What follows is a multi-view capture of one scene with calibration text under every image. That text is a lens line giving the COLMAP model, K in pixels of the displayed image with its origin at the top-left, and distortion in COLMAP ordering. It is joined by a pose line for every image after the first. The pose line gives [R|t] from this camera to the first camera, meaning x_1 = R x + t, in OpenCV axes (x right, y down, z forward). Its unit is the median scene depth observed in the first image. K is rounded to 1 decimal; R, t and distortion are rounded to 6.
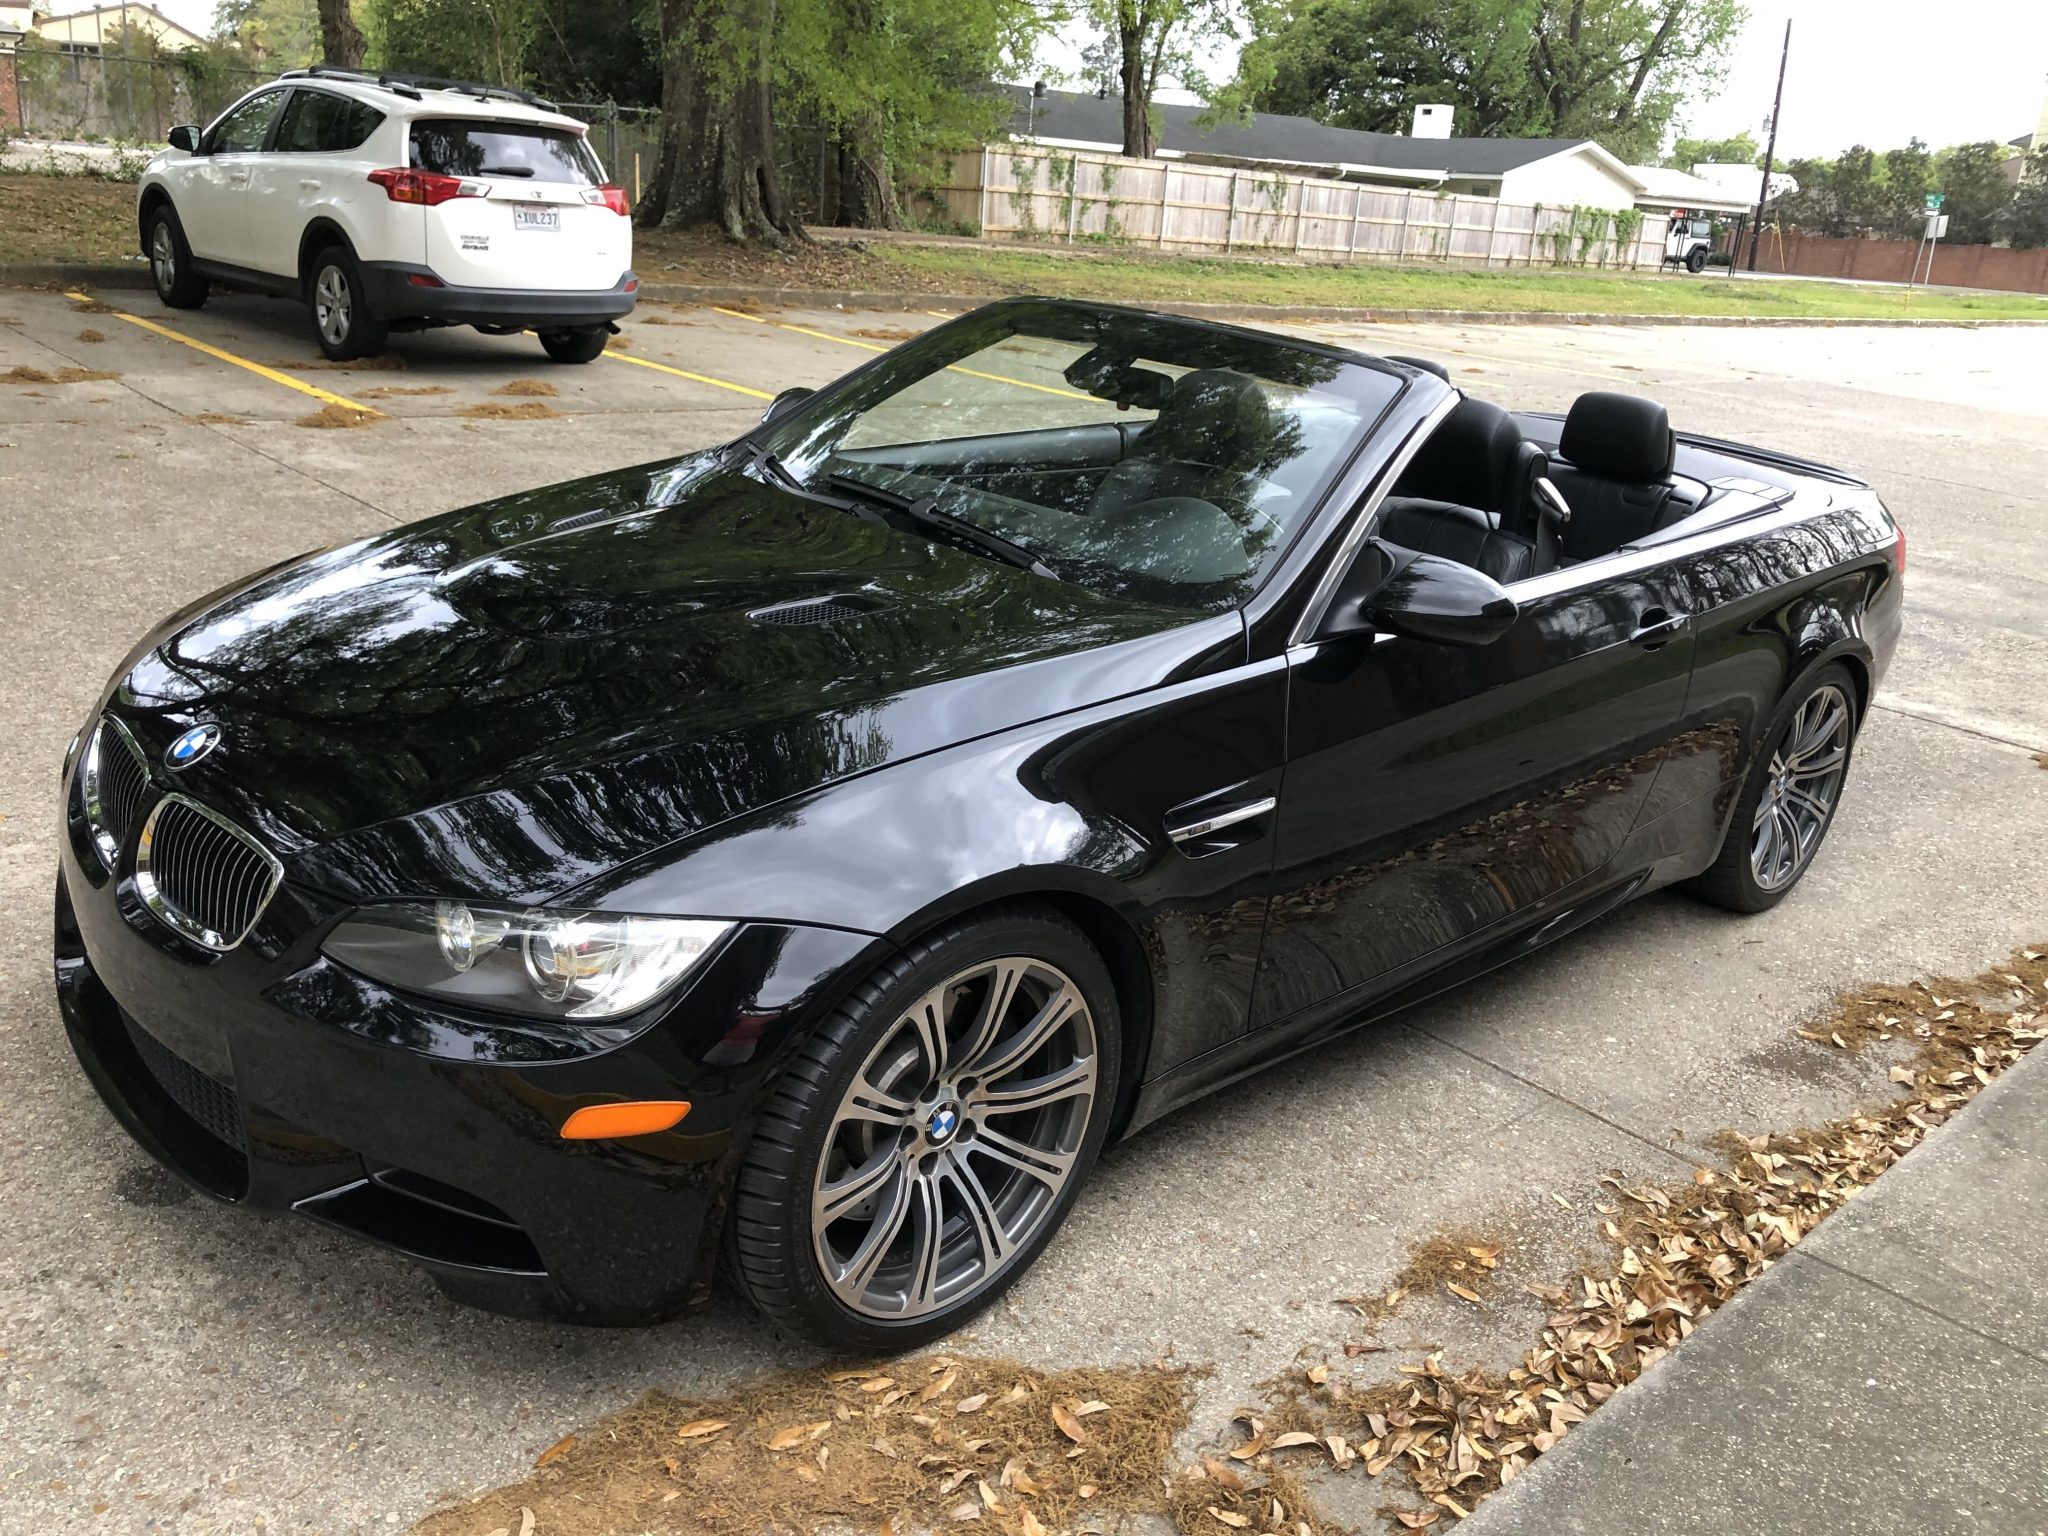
lens RADIAL K [[1677.7, 0, 1018.4], [0, 1677.7, 752.4], [0, 0, 1]] dist [0.003011, 0.015705]
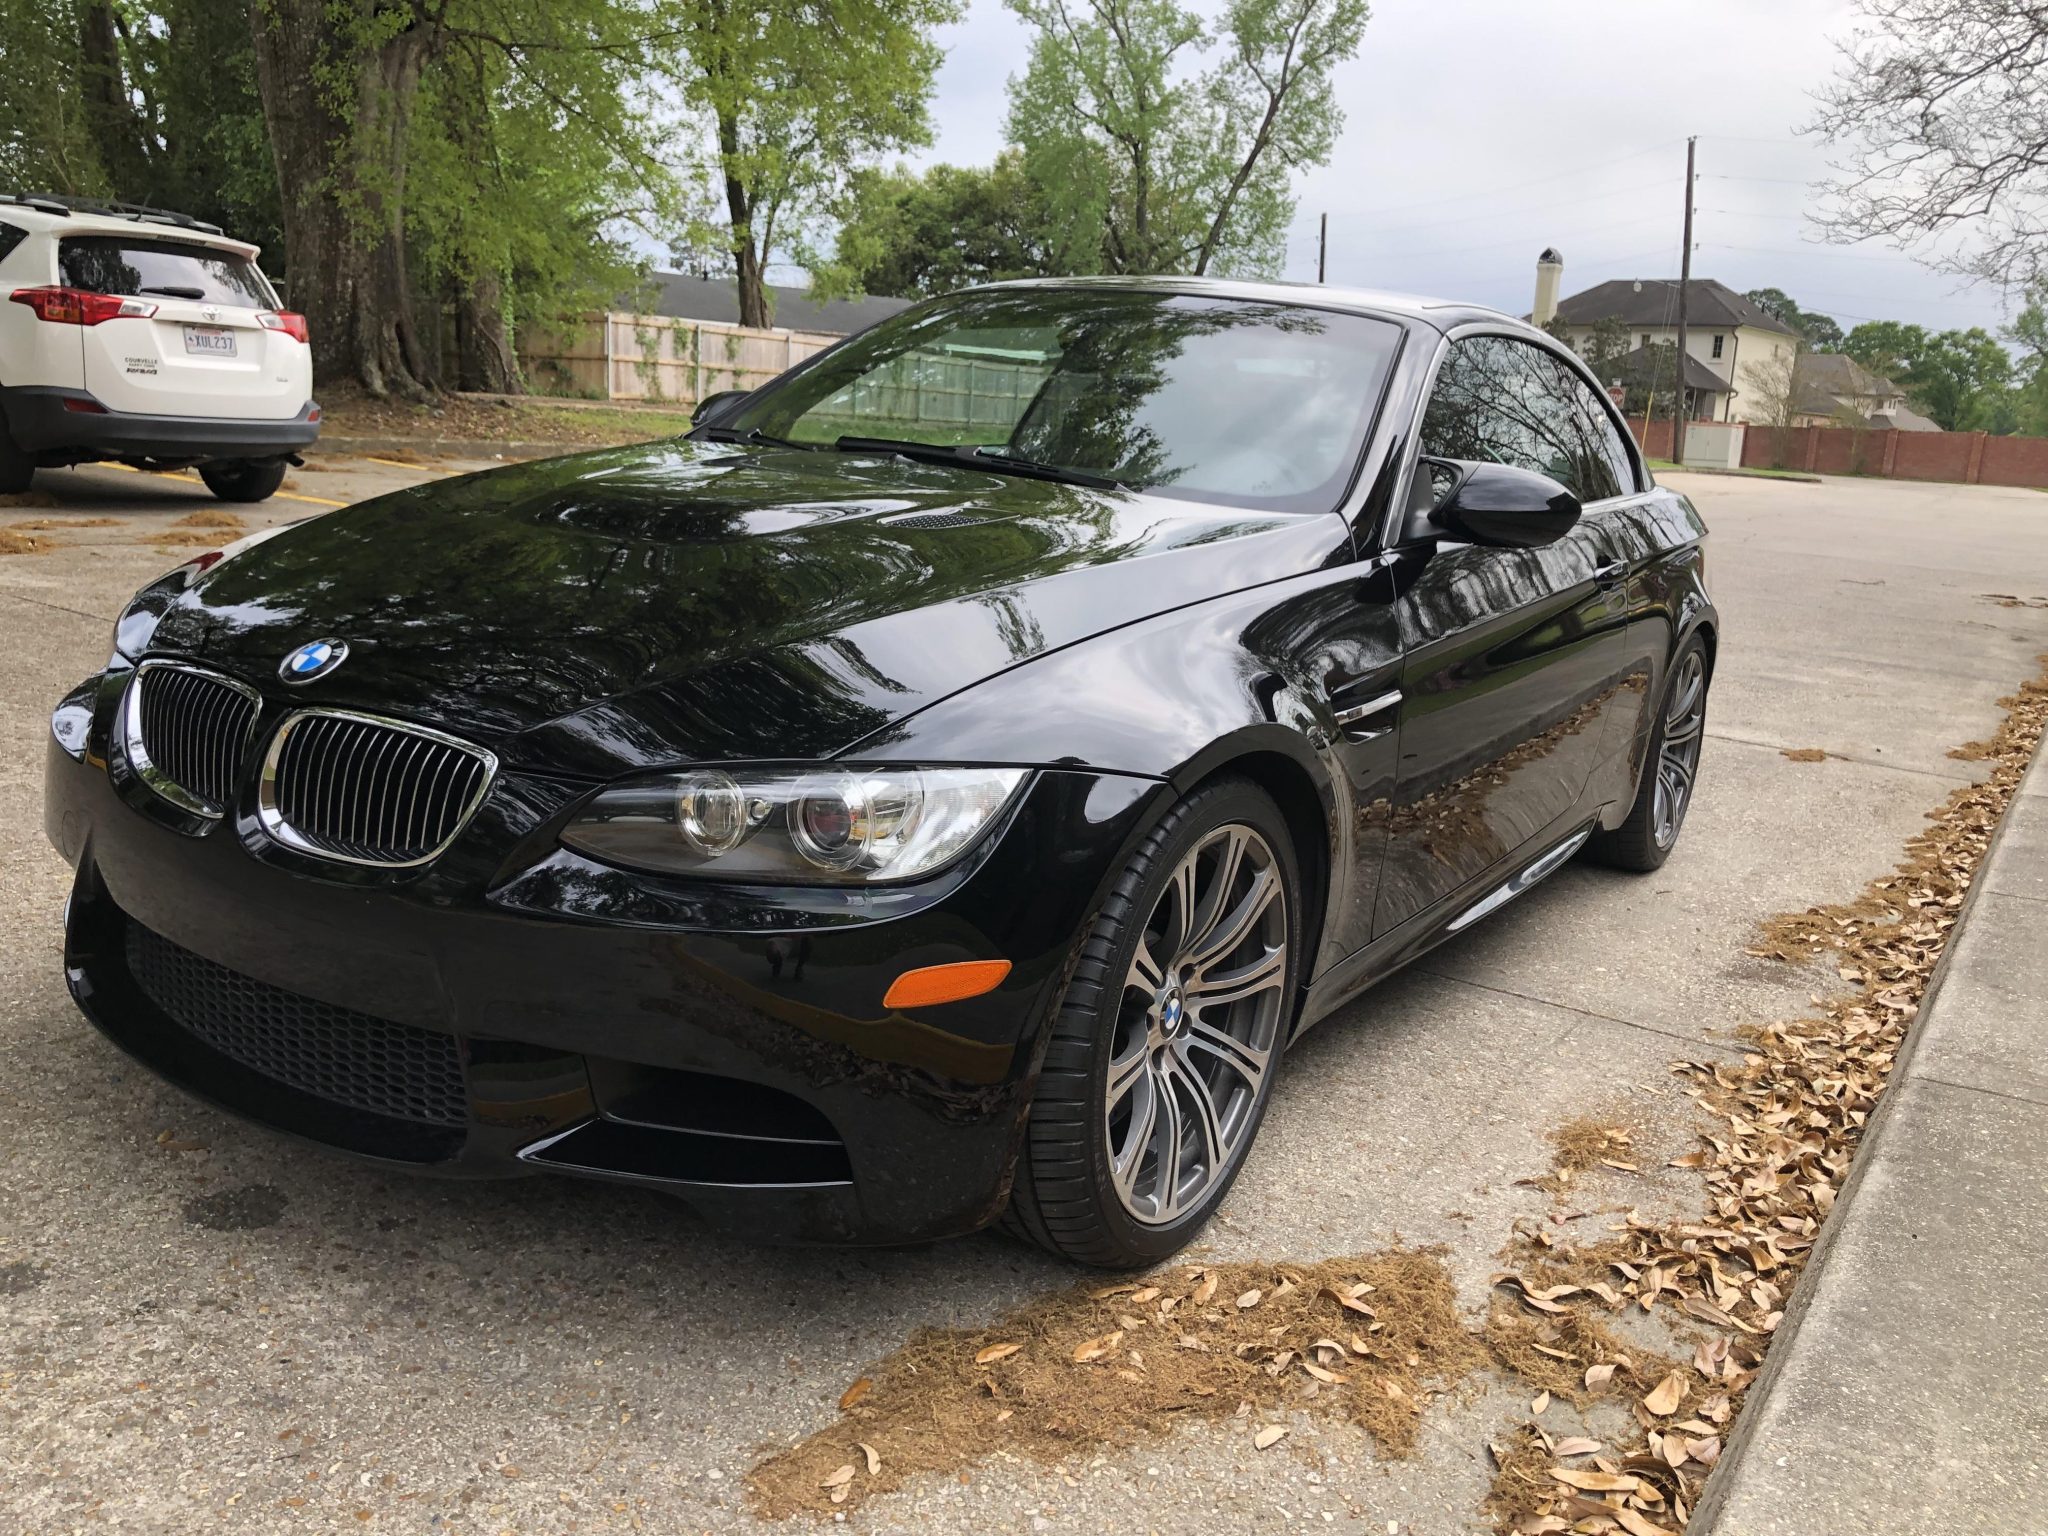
lens RADIAL K [[1677.7, 0, 1028.1], [0, 1677.7, 766.6], [0, 0, 1]] dist [0.003011, 0.015705]
pose [[0.971972, -0.065654, 0.225743, -0.074394], [0.086465, 0.992744, -0.083560, 0.034925], [-0.218619, 0.100737, 0.970597, 0.018531]]
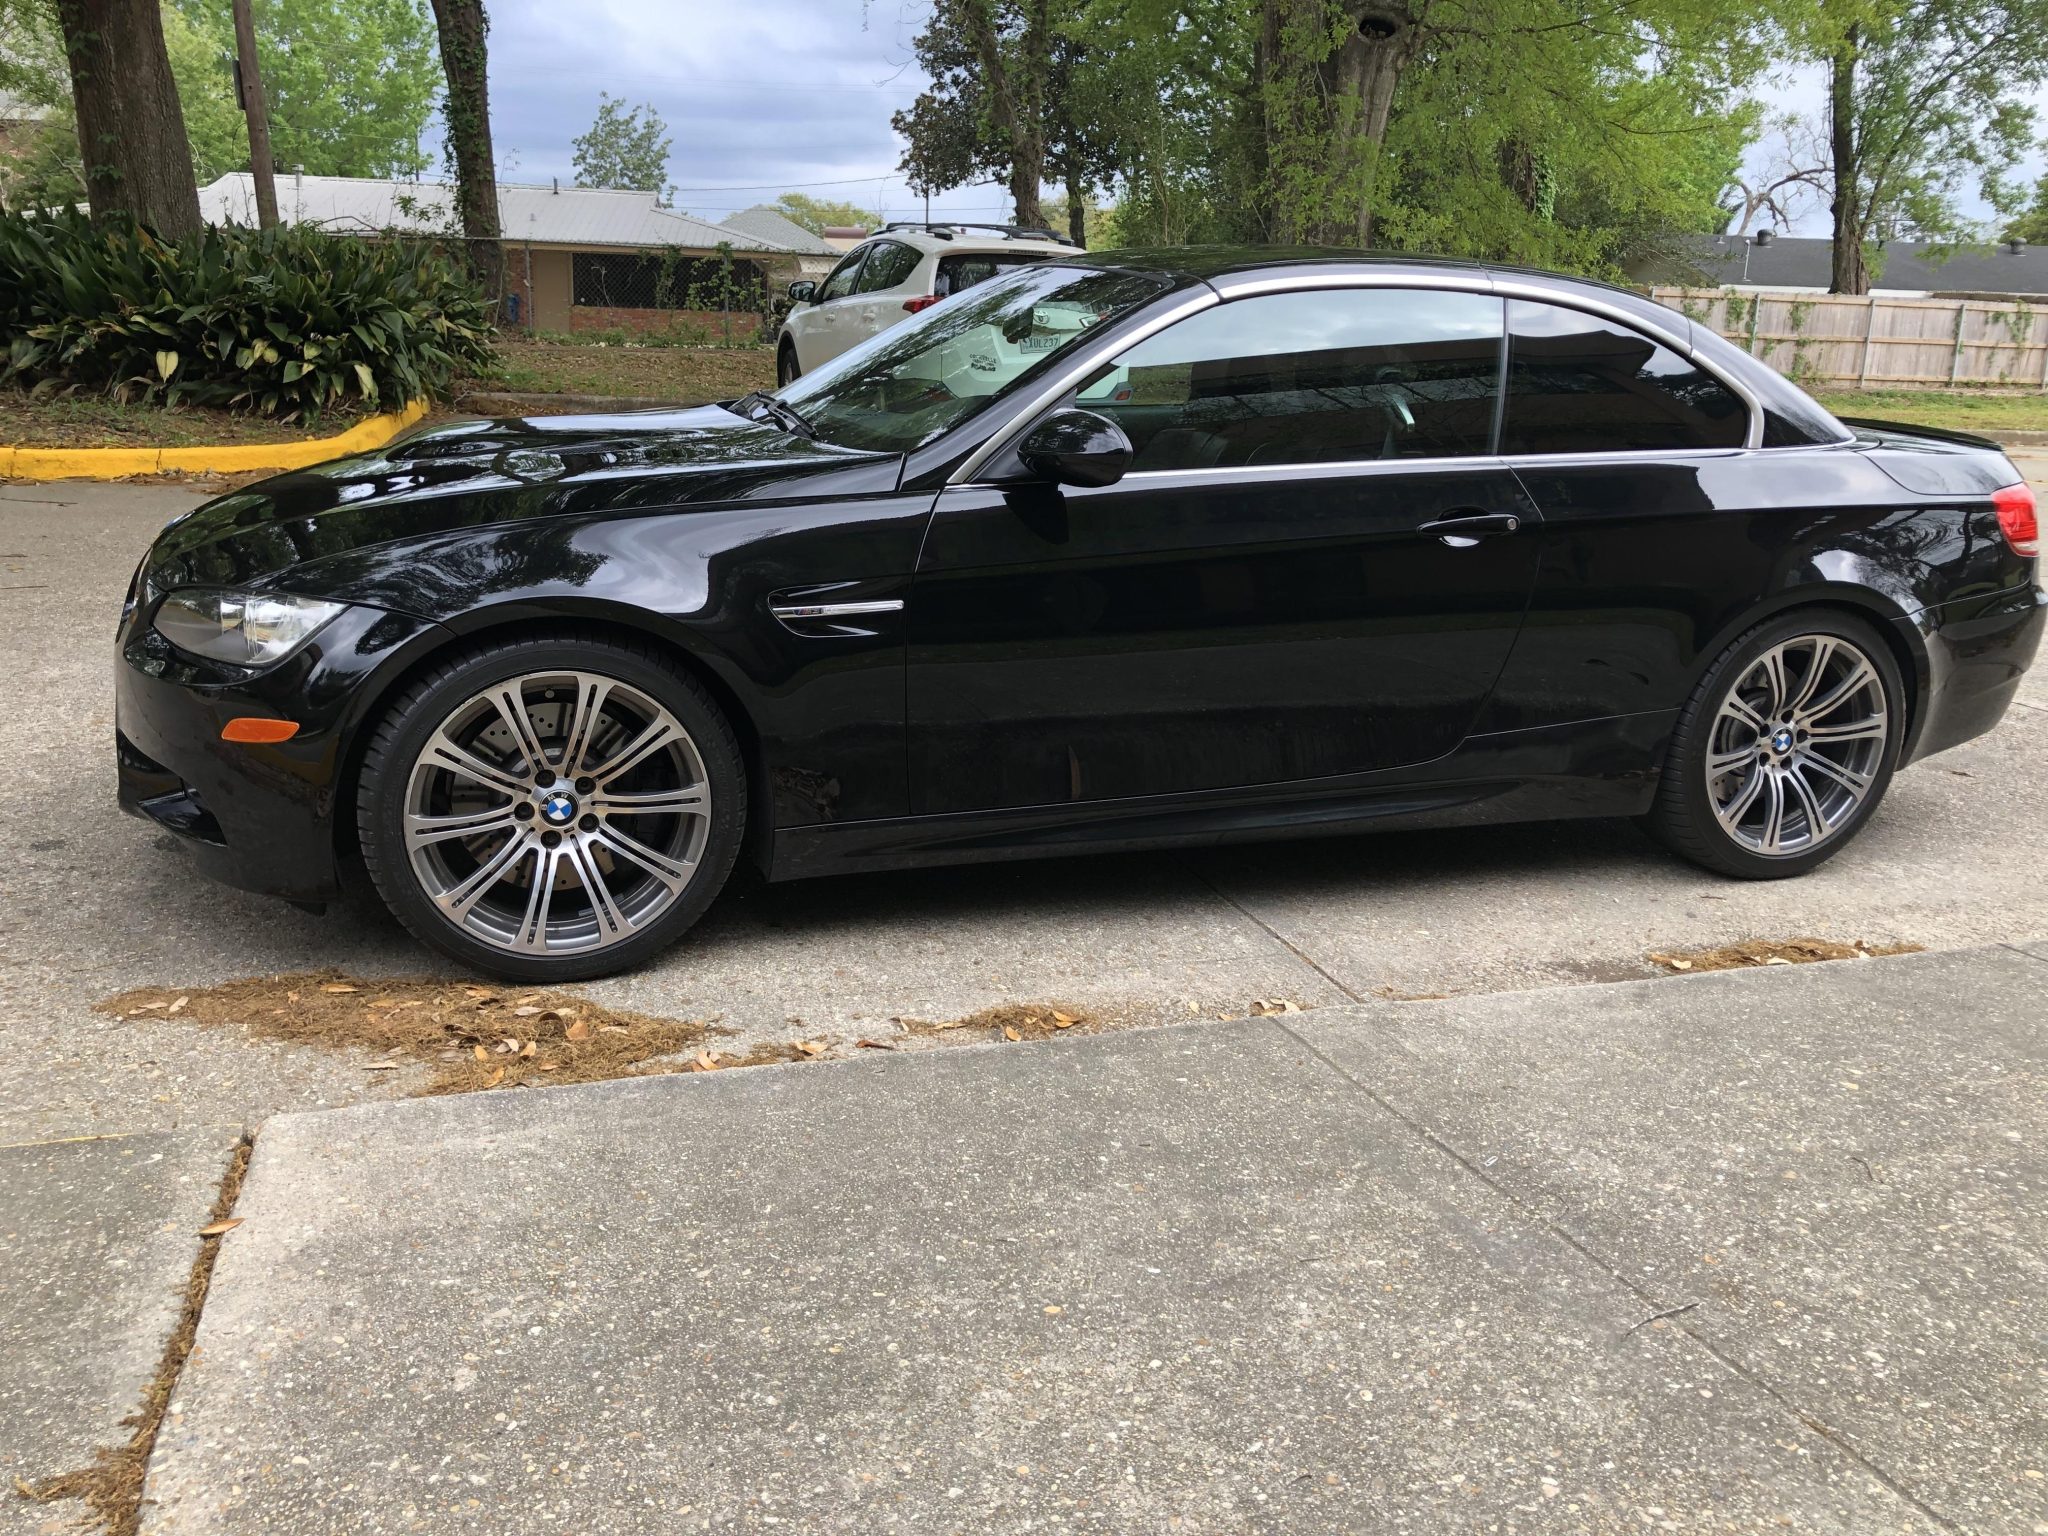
lens RADIAL K [[1677.7, 0, 1008.4], [0, 1677.7, 733.4], [0, 0, 1]] dist [0.003011, 0.015705]
pose [[0.912707, 0.049256, -0.405635, 0.179484], [-0.092923, 0.991718, -0.088662, 0.055675], [0.397908, 0.118615, 0.909725, -0.011045]]
